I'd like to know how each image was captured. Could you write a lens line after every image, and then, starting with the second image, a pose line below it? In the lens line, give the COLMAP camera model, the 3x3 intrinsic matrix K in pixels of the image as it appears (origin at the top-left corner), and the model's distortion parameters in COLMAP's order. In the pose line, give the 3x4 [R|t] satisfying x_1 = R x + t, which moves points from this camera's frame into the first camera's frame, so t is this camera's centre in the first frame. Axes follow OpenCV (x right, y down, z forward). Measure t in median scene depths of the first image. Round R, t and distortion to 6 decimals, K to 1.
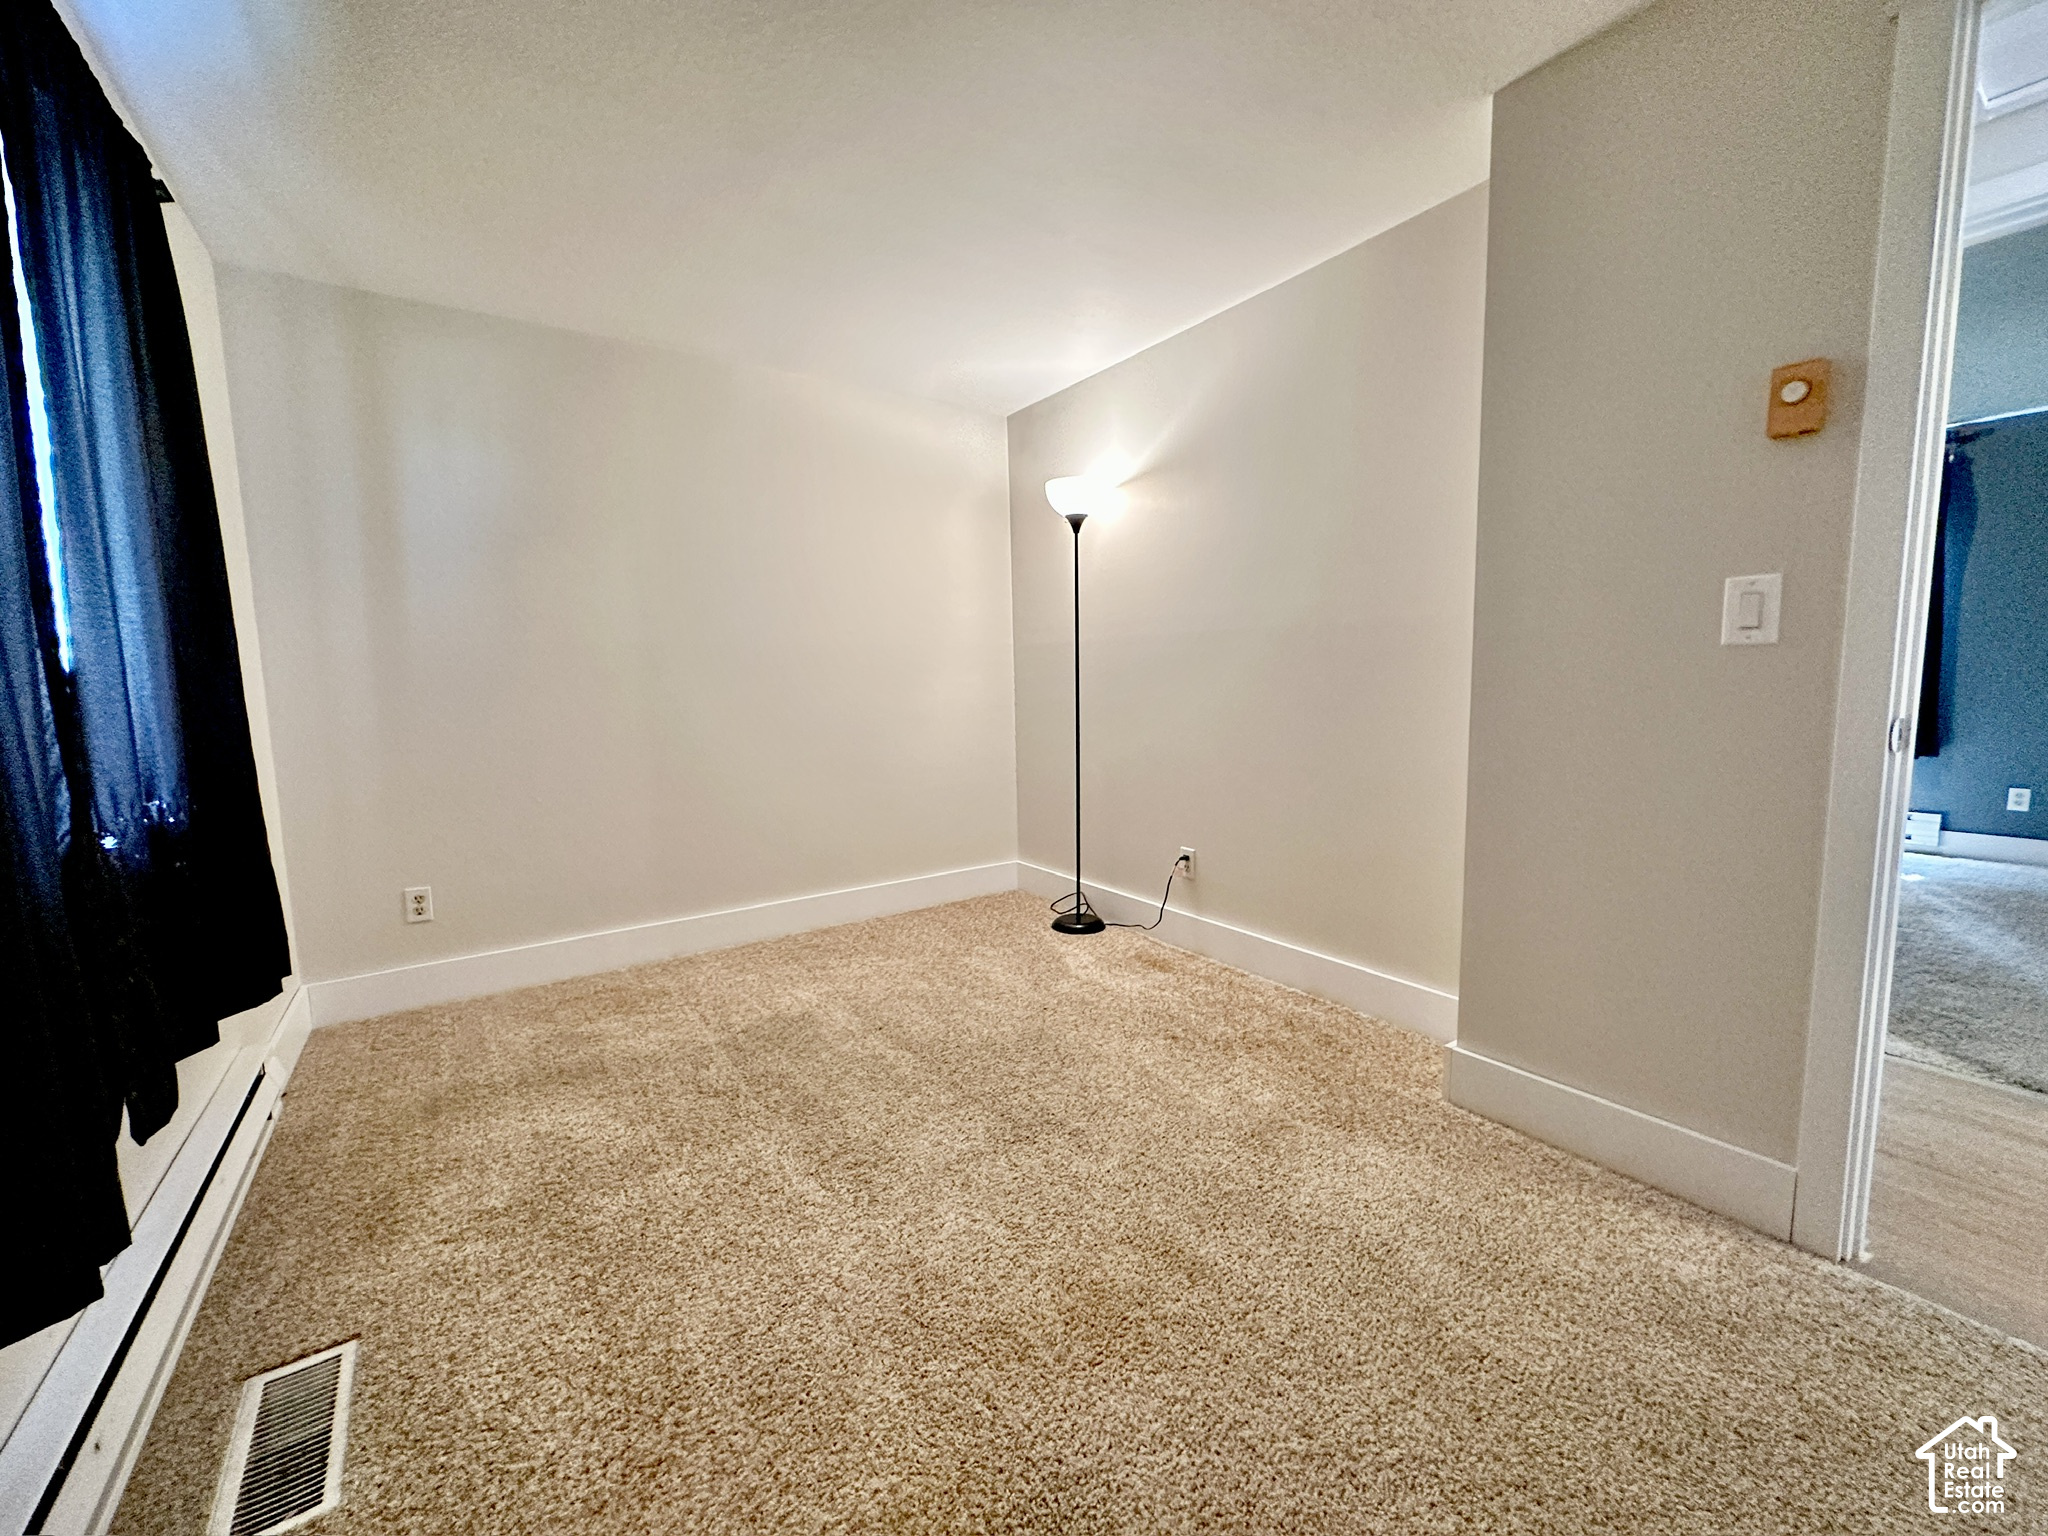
lens RADIAL K [[821.8, 0, 1027.9], [0, 821.8, 767.2], [0, 0, 1]] dist [0.002187, 0.001033]
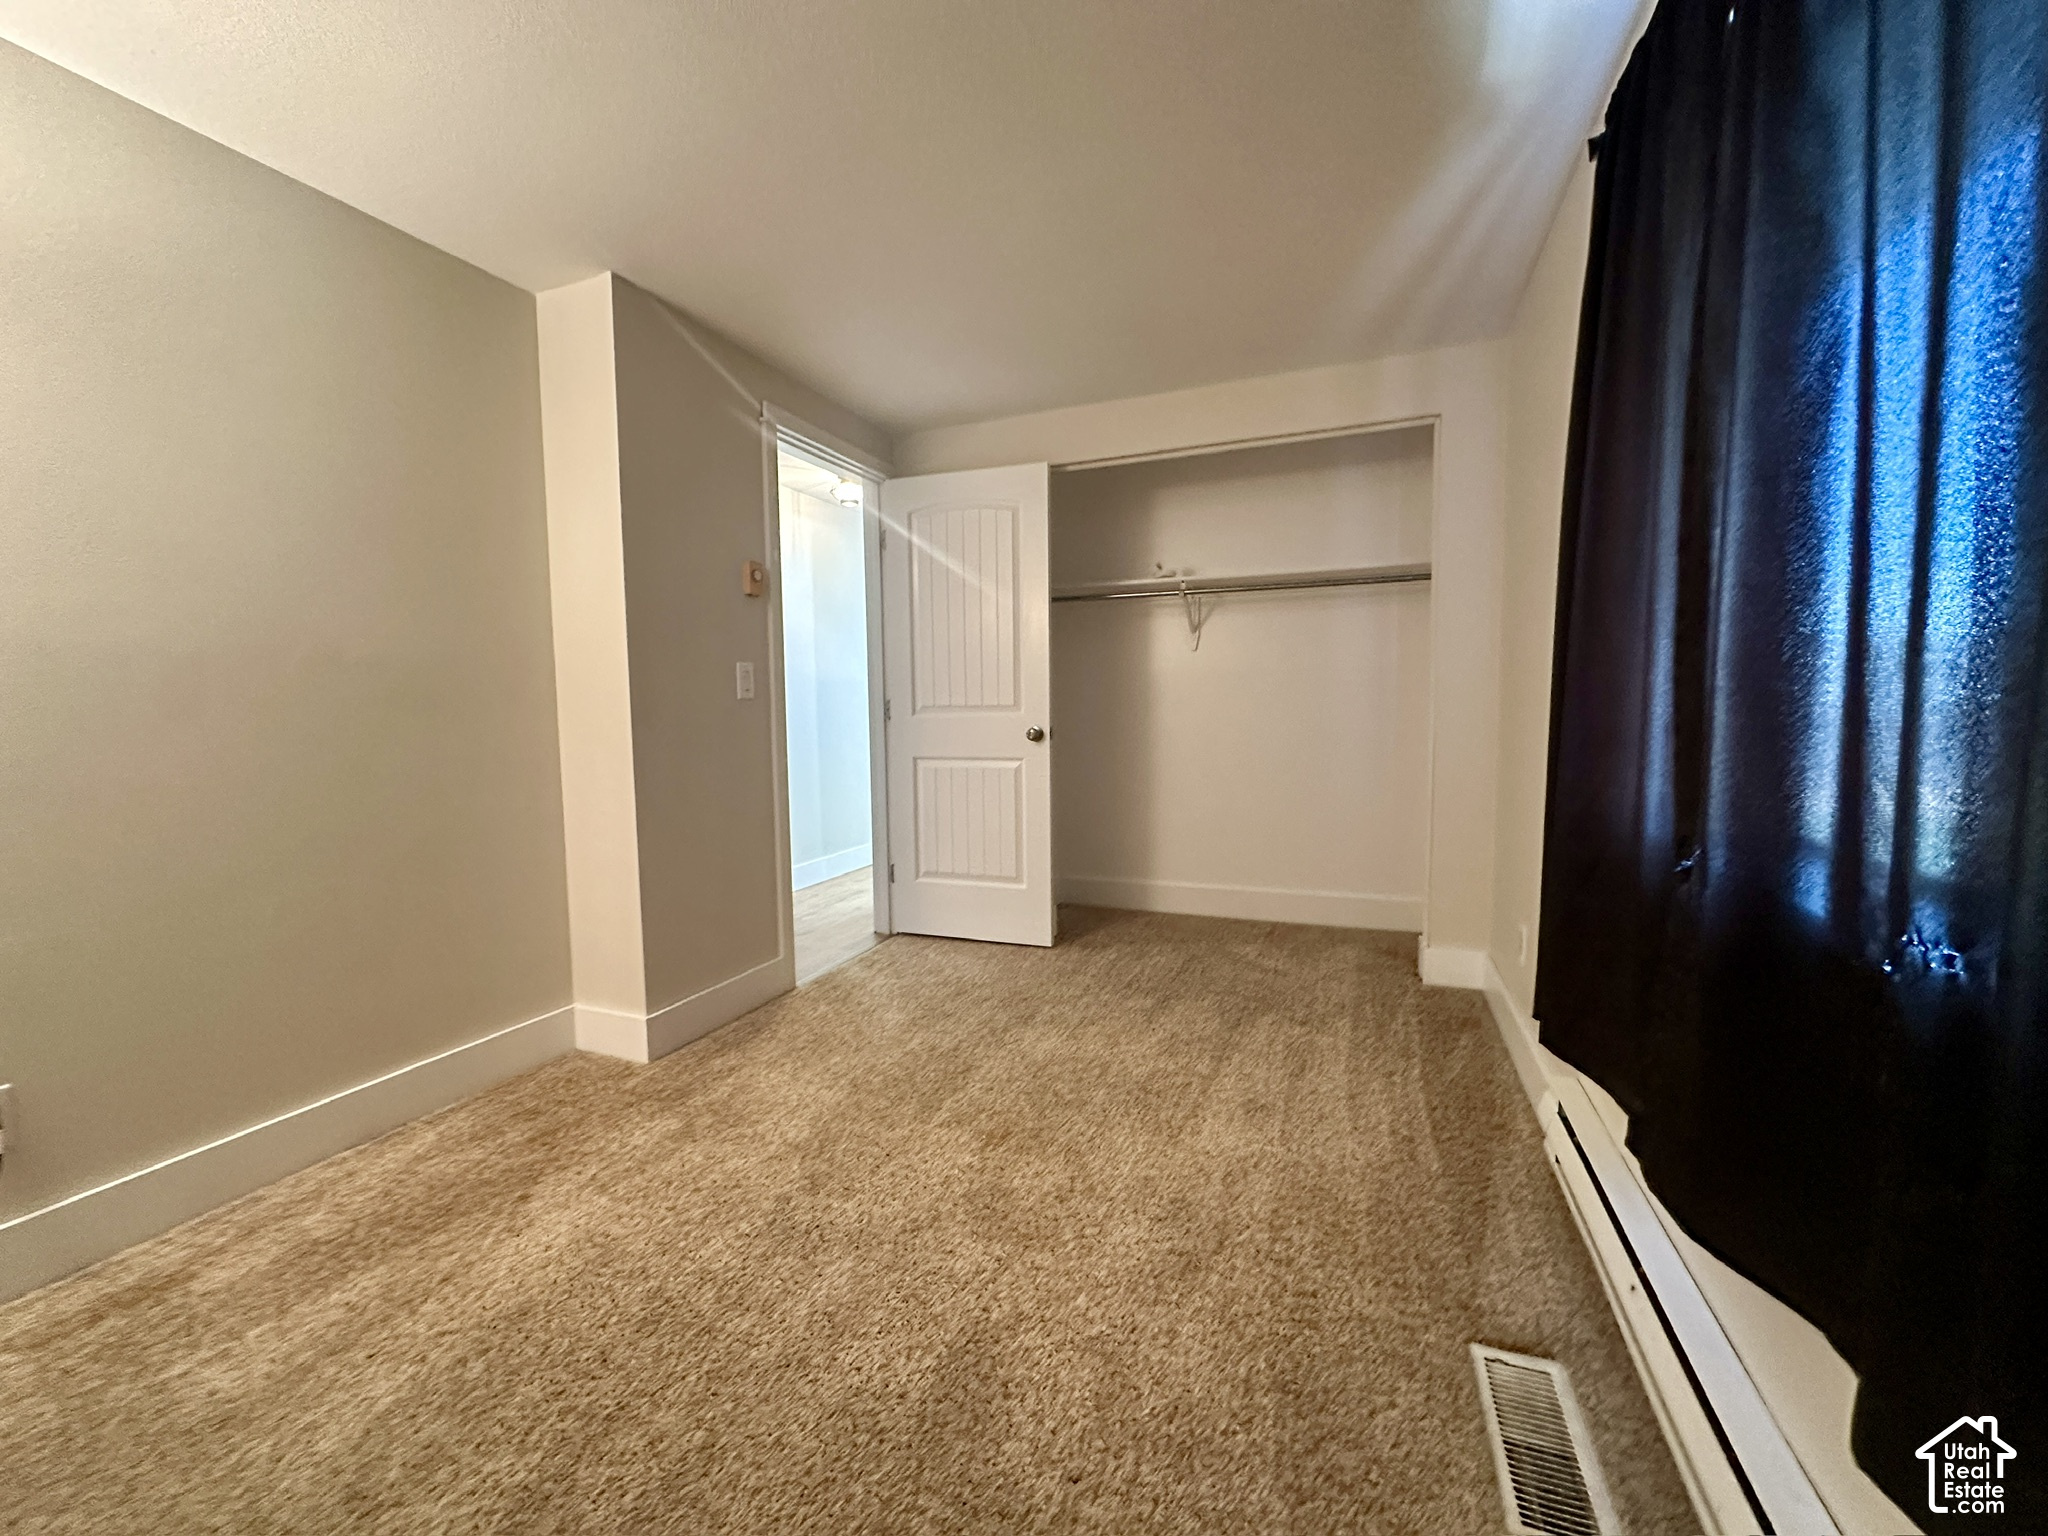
lens RADIAL K [[821.8, 0, 1025.1], [0, 821.8, 765.8], [0, 0, 1]] dist [0.002187, 0.001033]
pose [[-0.547338, -0.043950, 0.835757, -0.659822], [0.111026, 0.985981, 0.124561, -0.099567], [-0.829515, 0.160967, -0.534785, 0.925760]]
